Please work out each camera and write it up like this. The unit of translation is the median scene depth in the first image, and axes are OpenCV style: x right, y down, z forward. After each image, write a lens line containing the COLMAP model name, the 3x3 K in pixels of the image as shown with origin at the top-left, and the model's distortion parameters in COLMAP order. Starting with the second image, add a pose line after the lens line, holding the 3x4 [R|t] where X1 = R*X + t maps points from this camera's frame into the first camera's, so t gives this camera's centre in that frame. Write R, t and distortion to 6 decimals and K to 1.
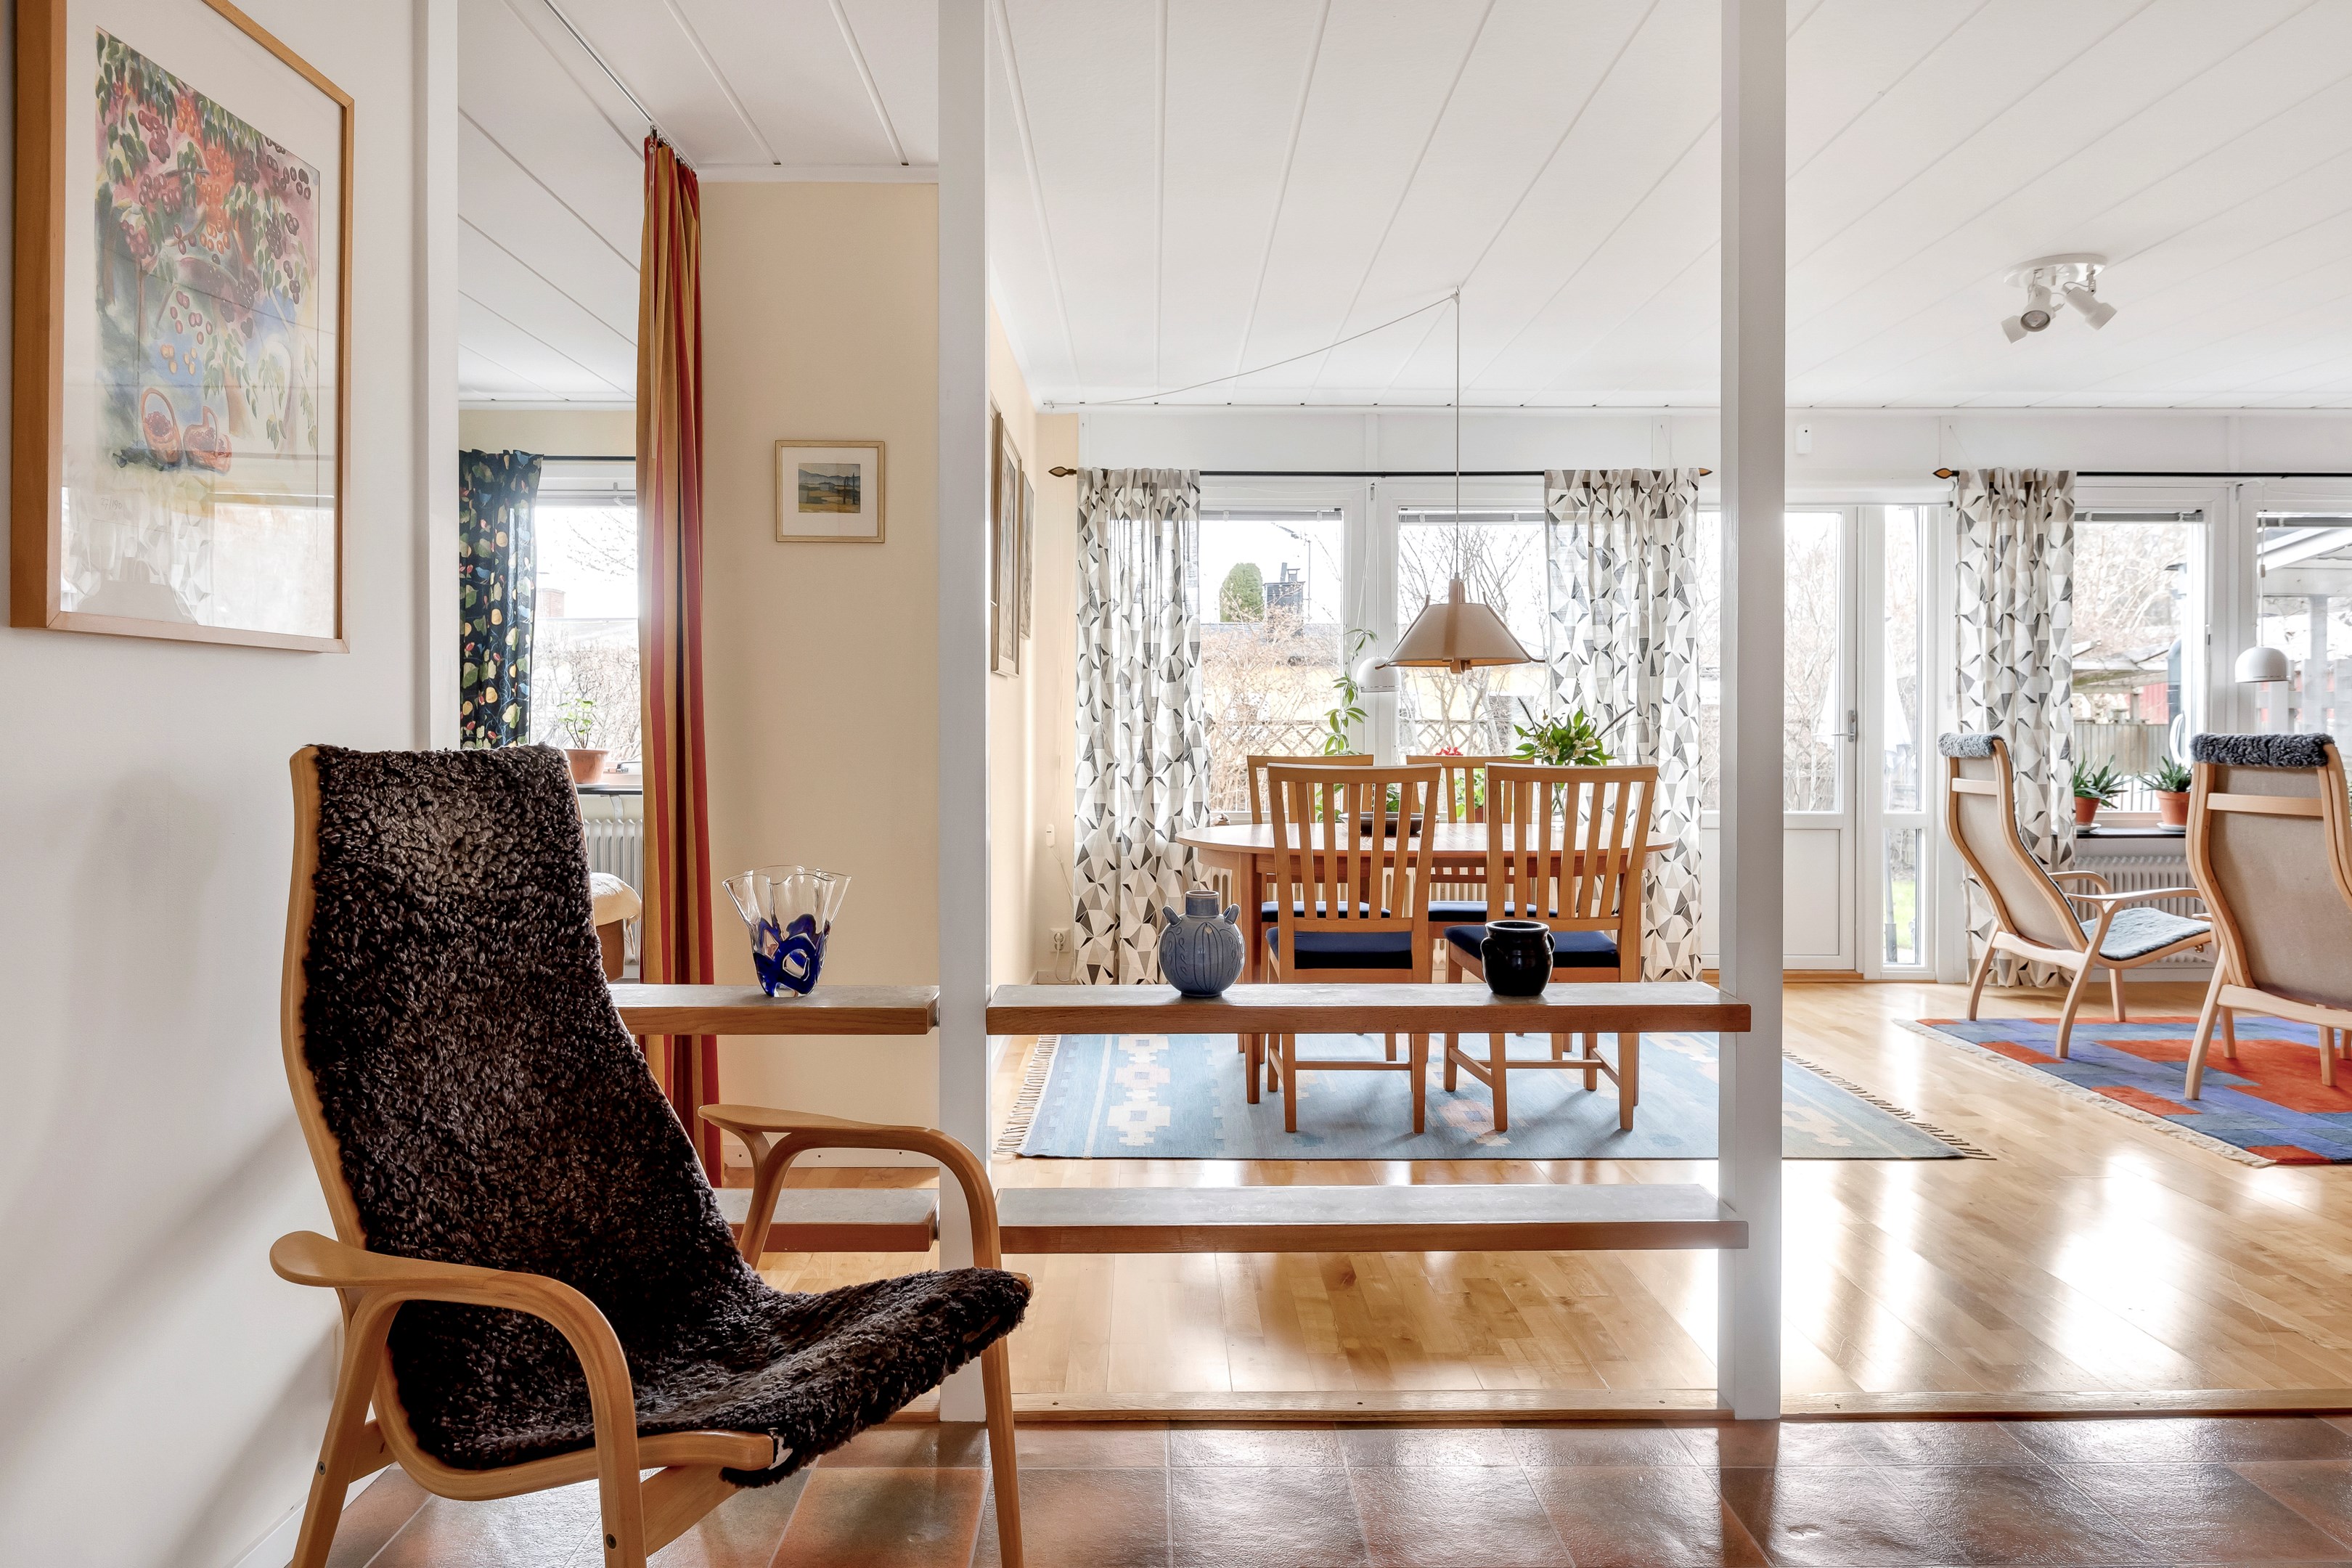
lens RADIAL K [[1438.9, 0, 1173.6], [0, 1438.9, 742.6], [0, 0, 1]] dist [-0.014399, -0.000438]
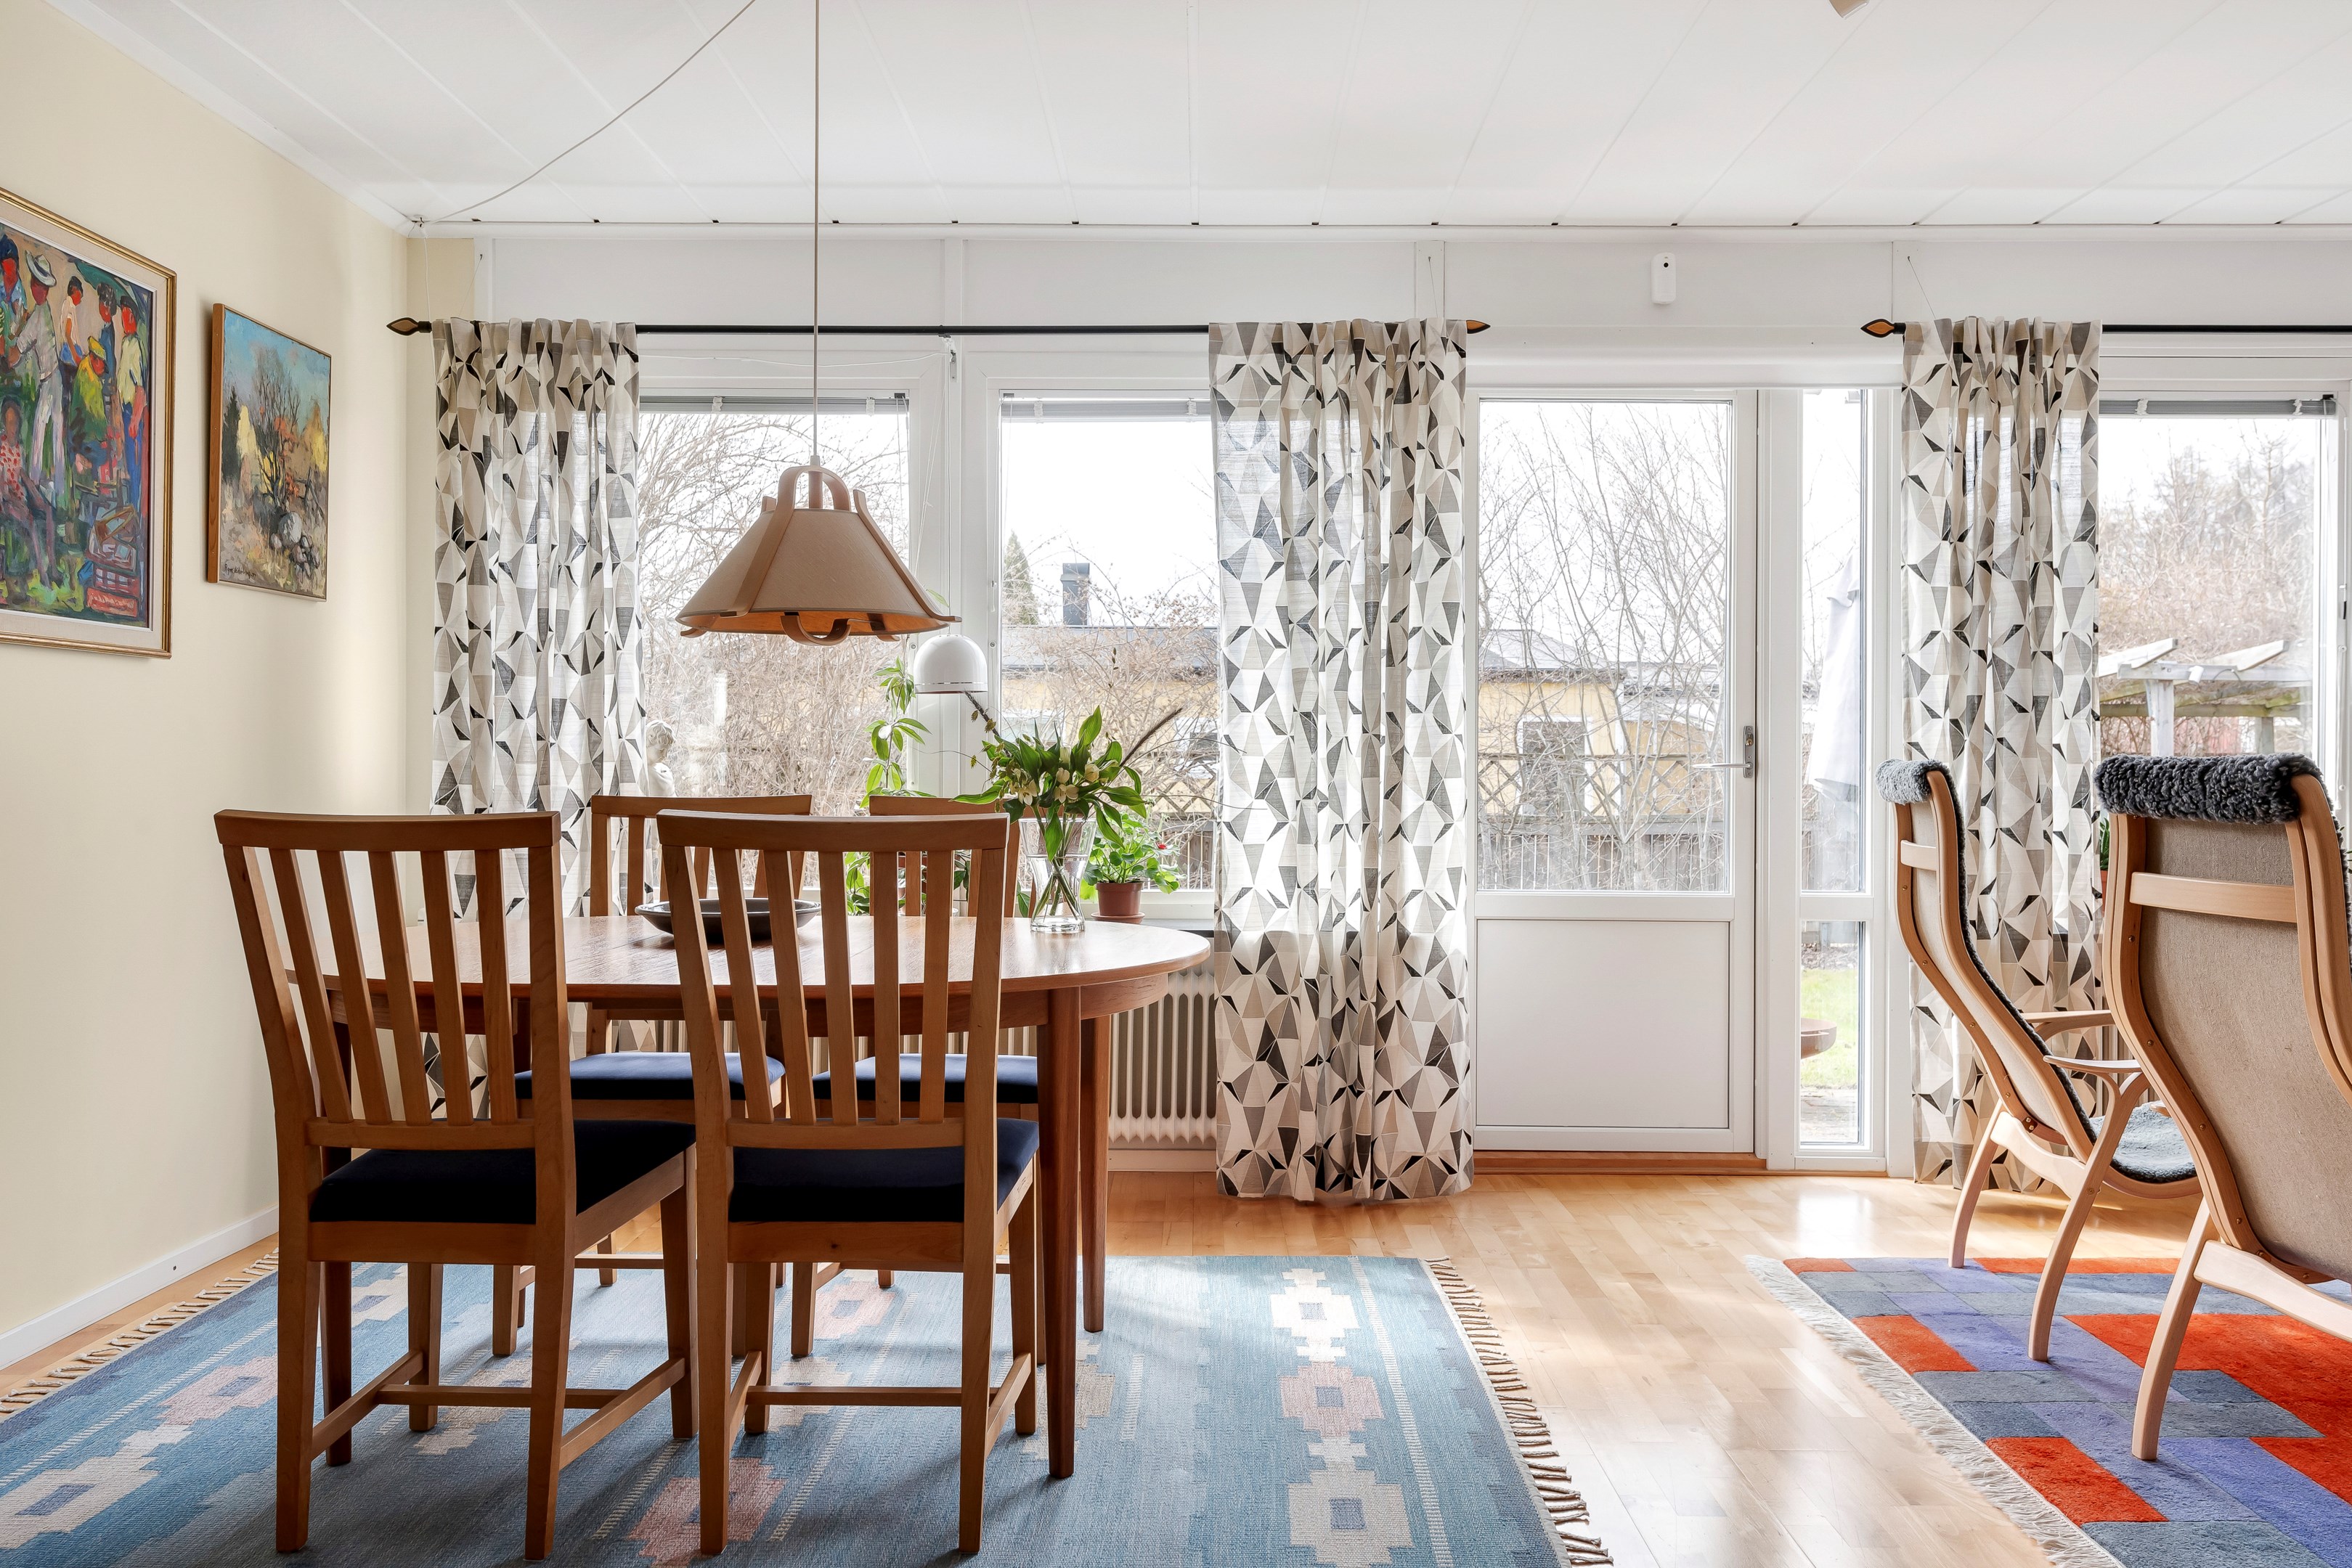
lens RADIAL K [[1803.4, 0, 1225.6], [0, 1803.4, 778.6], [0, 0, 1]] dist [-0.009452, 0.008798]
pose [[0.999948, 0.002831, -0.009842, 0.275971], [-0.002870, 0.999988, -0.003952, 0.003660], [0.009831, 0.003980, 0.999944, 0.249525]]
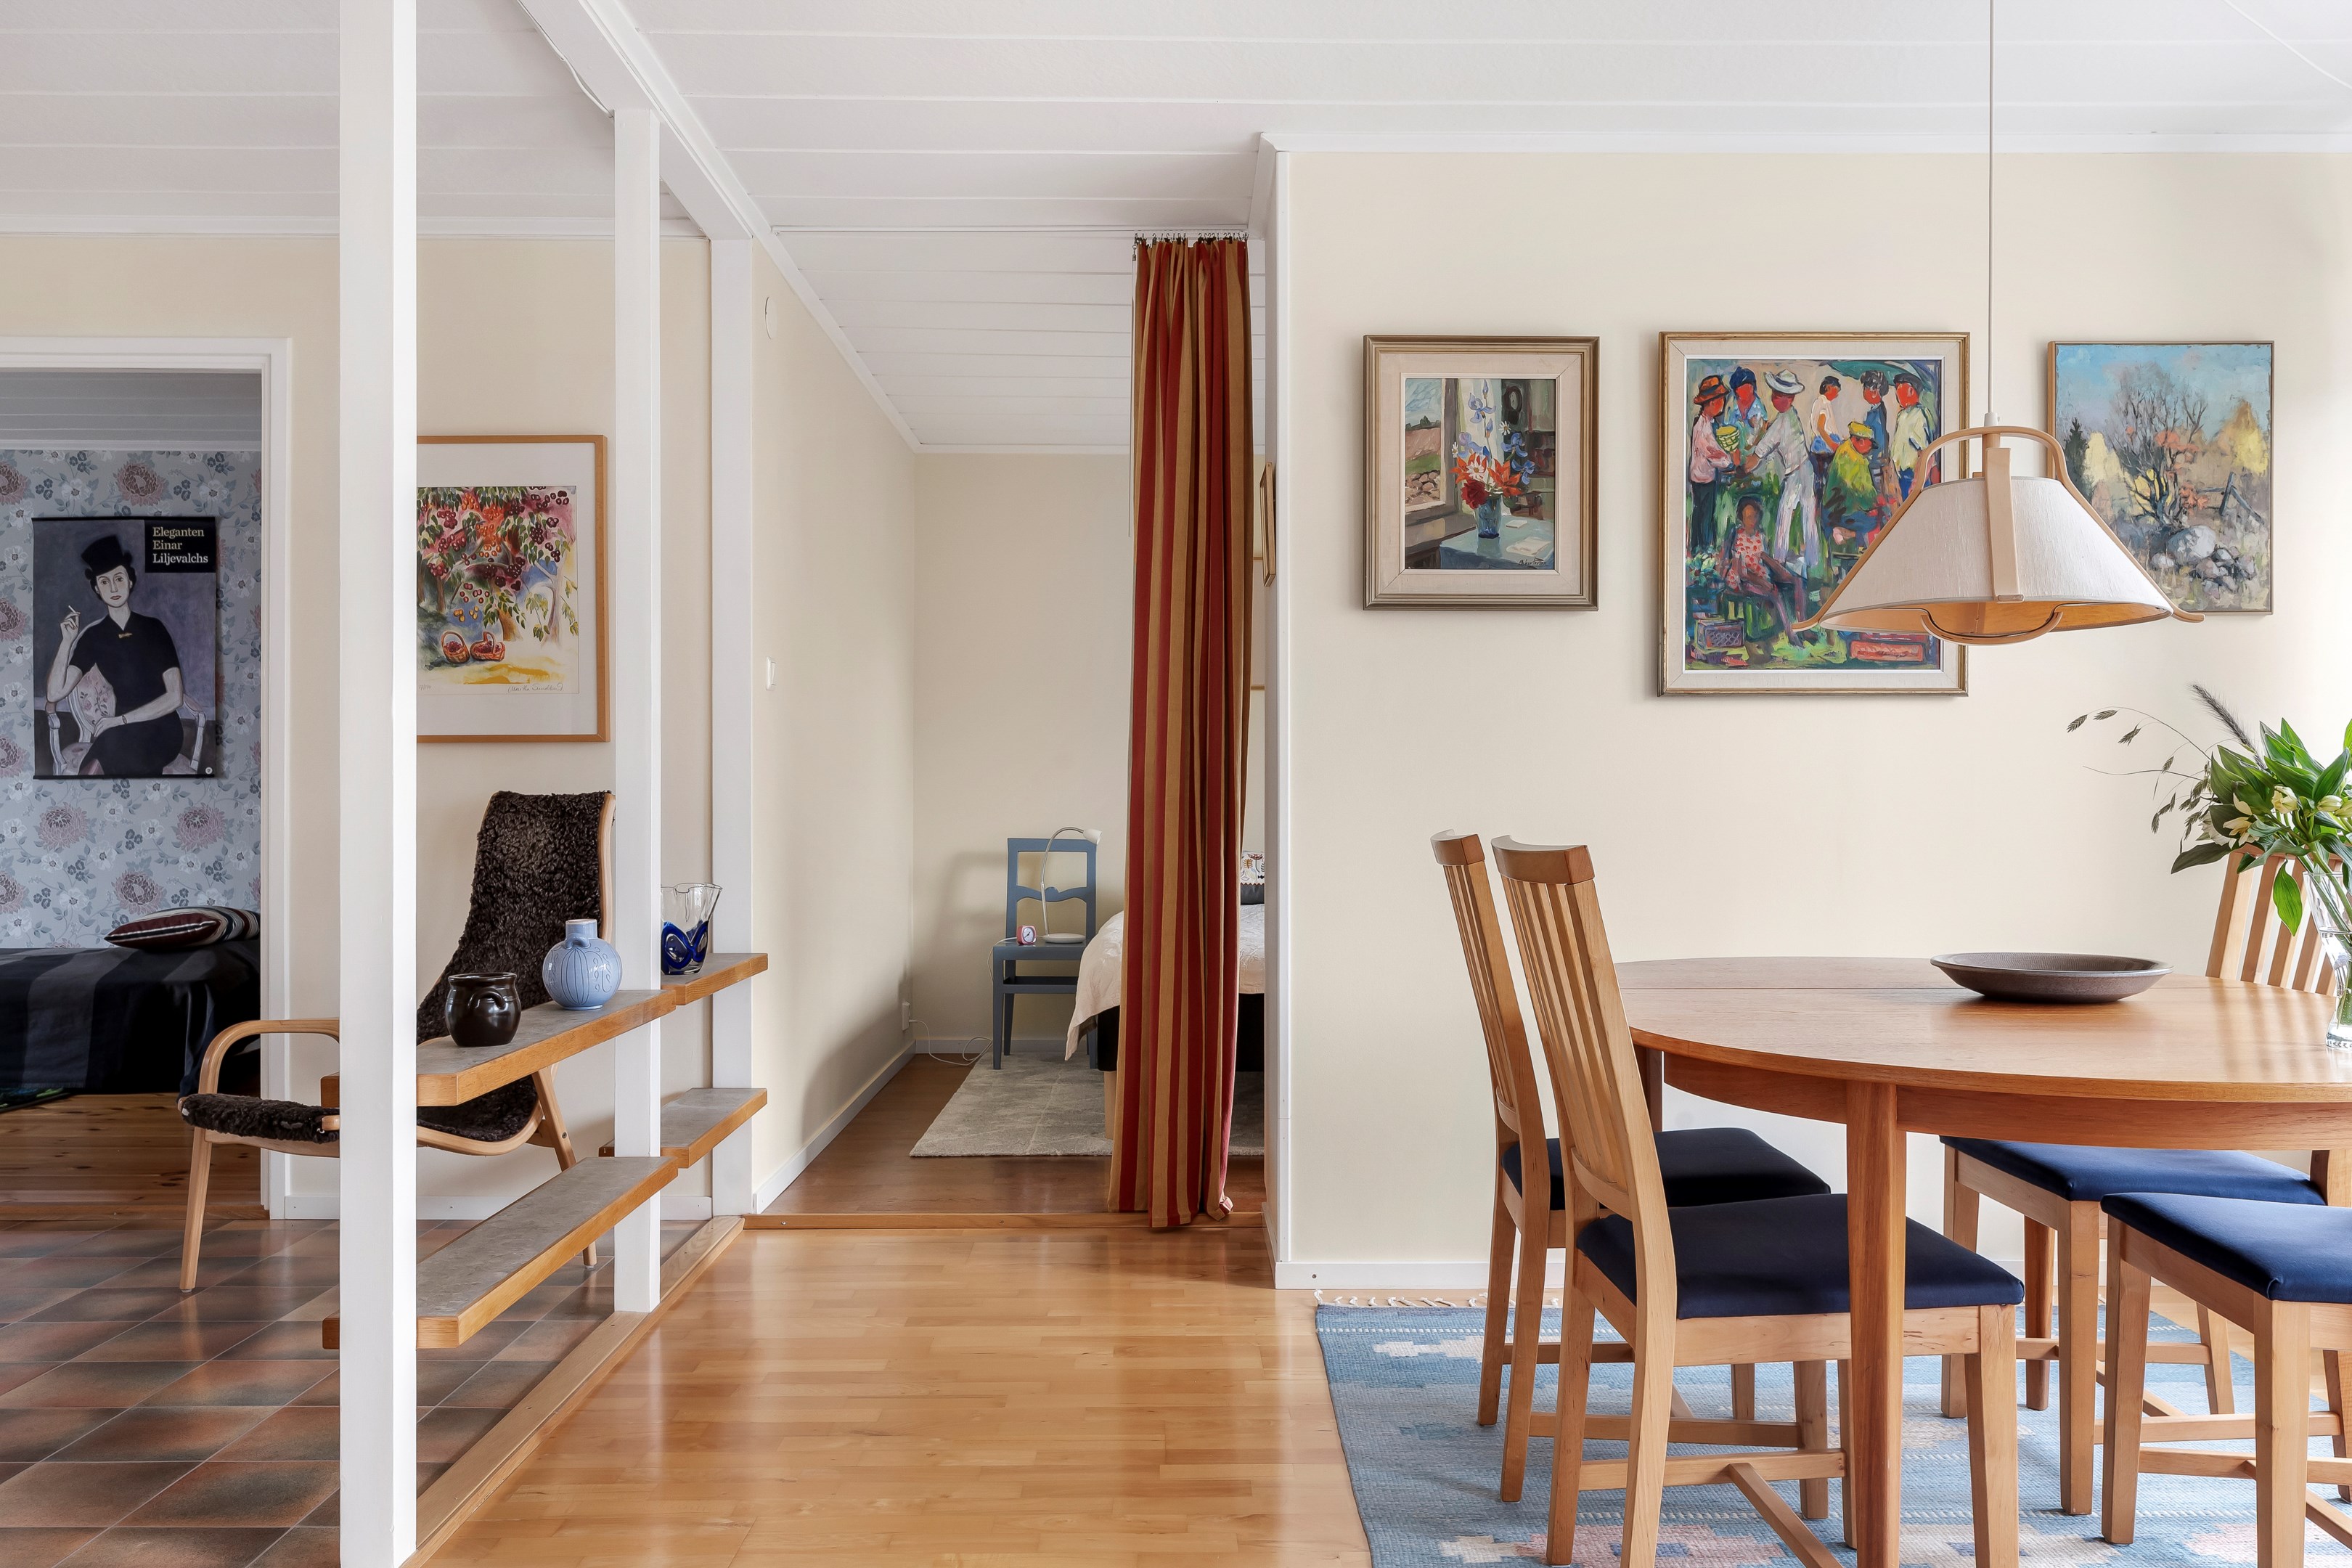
lens RADIAL K [[1876.5, 0, 1201.4], [0, 1876.5, 798.8], [0, 0, 1]] dist [0.003235, 0.009249]
pose [[0.000810, -0.001737, -0.999998, 0.596059], [-0.008487, 0.999962, -0.001744, 0.002519], [0.999964, 0.008489, 0.000795, 0.582257]]
